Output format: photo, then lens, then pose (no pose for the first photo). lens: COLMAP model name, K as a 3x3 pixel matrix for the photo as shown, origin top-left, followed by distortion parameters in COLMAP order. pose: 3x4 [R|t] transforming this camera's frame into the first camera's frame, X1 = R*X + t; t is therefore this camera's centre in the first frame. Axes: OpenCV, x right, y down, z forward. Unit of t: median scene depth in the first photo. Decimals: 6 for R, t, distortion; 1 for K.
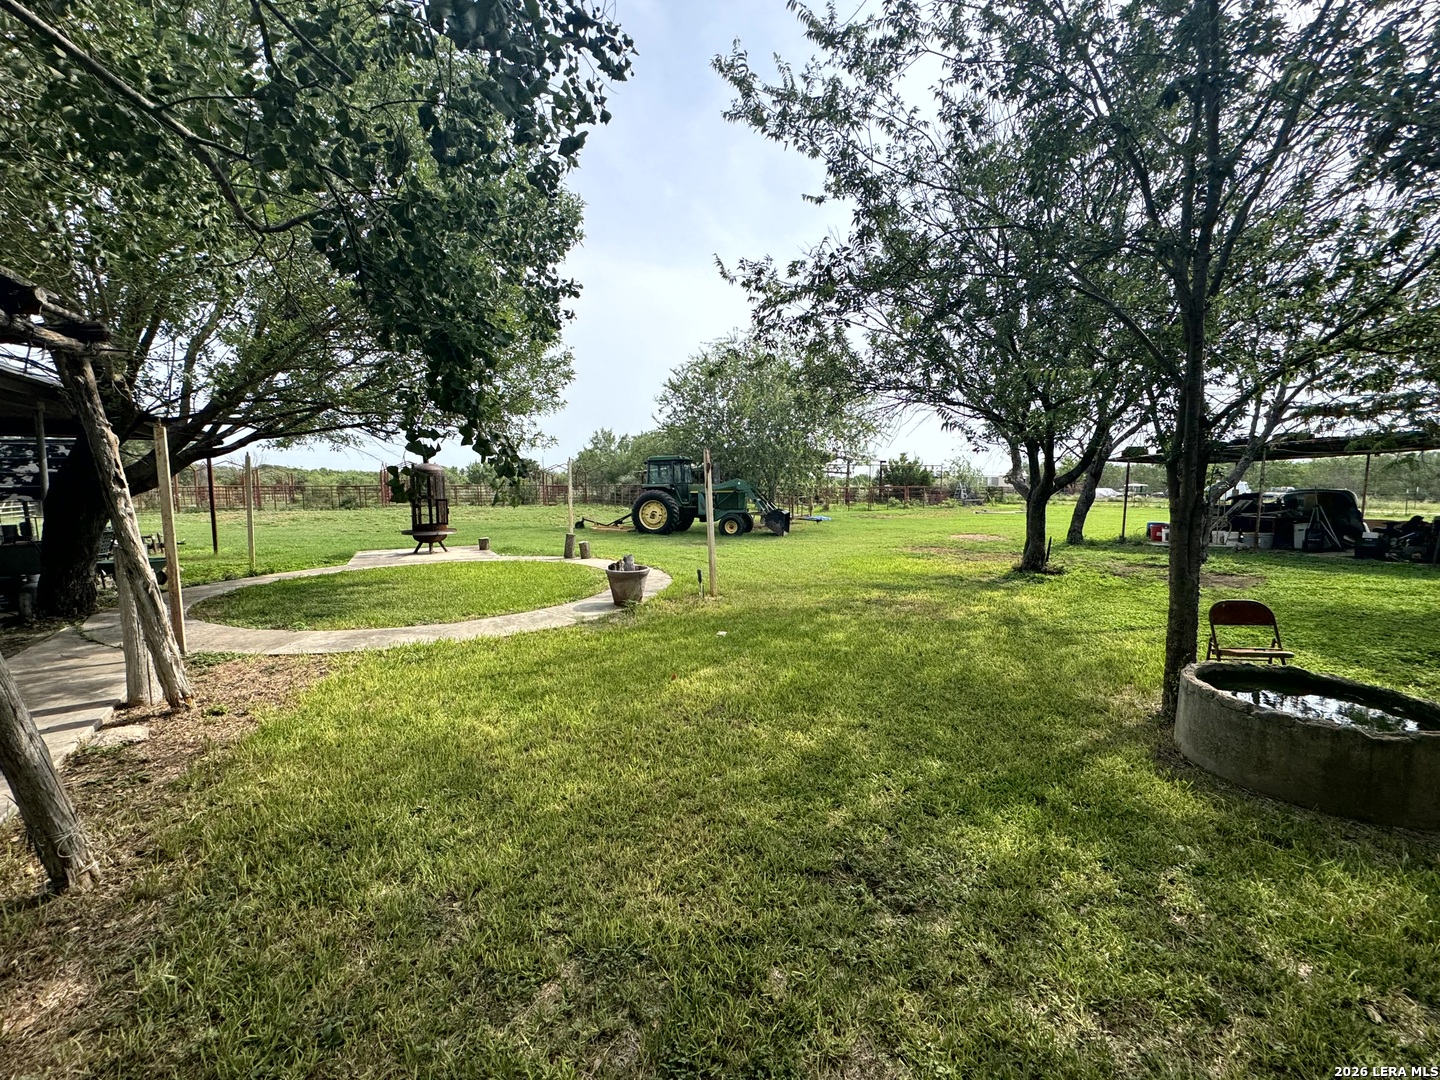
lens RADIAL K [[579.7, 0, 721.9], [0, 579.7, 538.0], [0, 0, 1]] dist [0.003646, -0.000046]
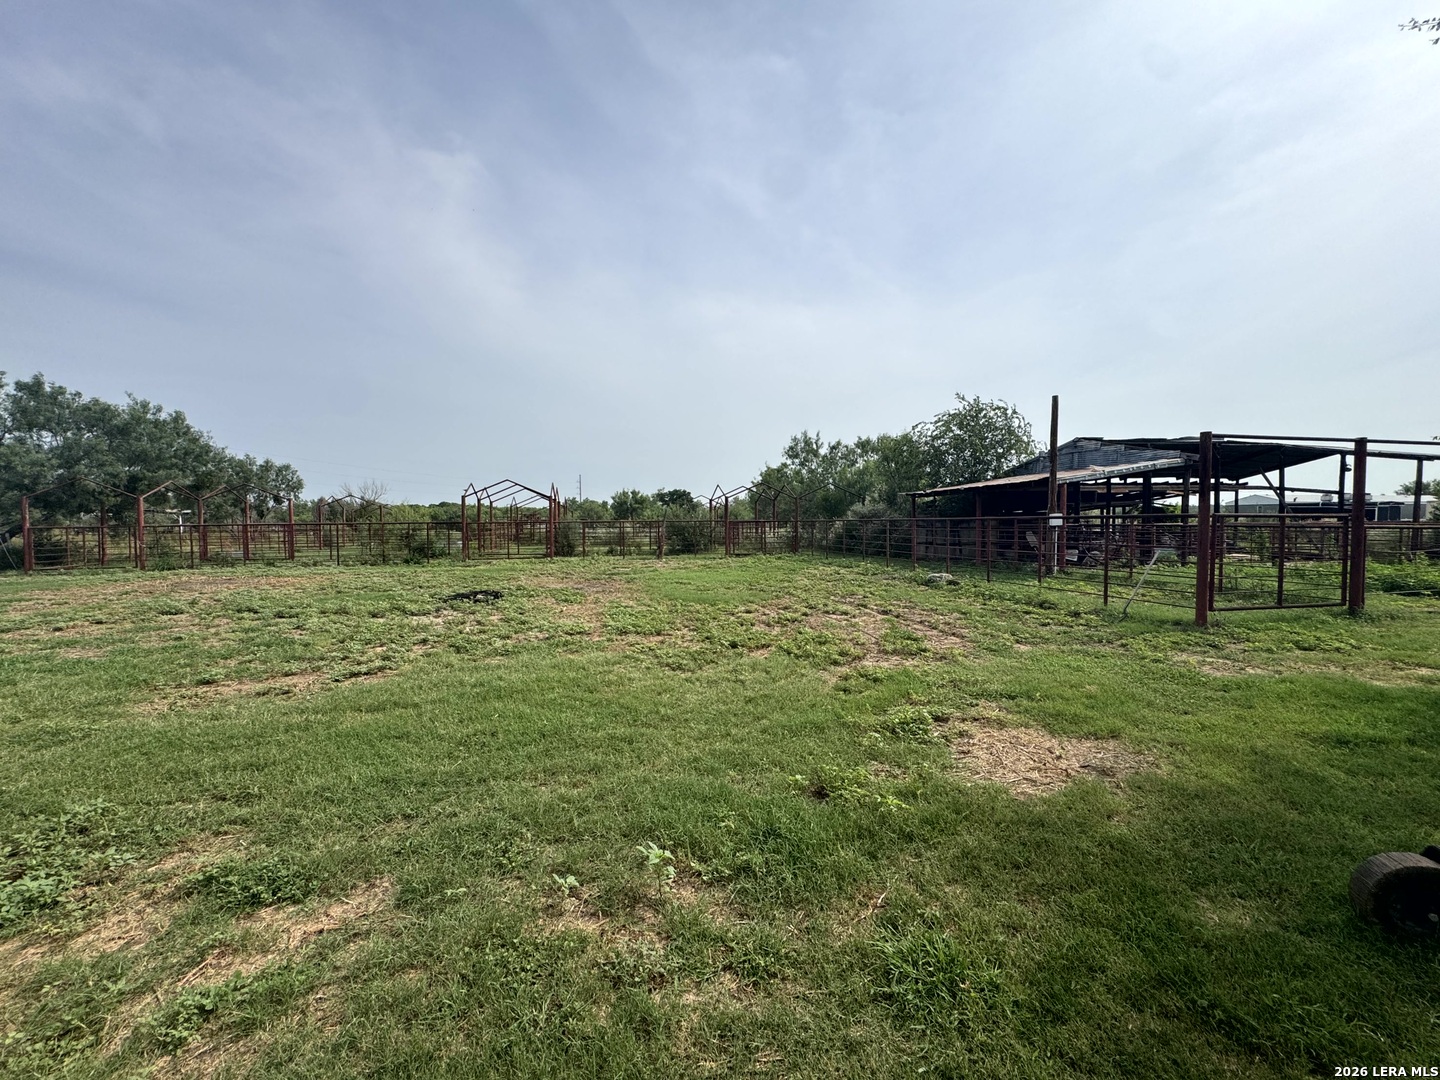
lens RADIAL K [[579.7, 0, 721.0], [0, 579.7, 539.8], [0, 0, 1]] dist [0.003646, -0.000046]
pose [[0.974805, 0.006901, -0.222950, -0.148599], [-0.021463, 0.997785, -0.062960, -0.027052], [0.222022, 0.066159, 0.972795, 0.352519]]
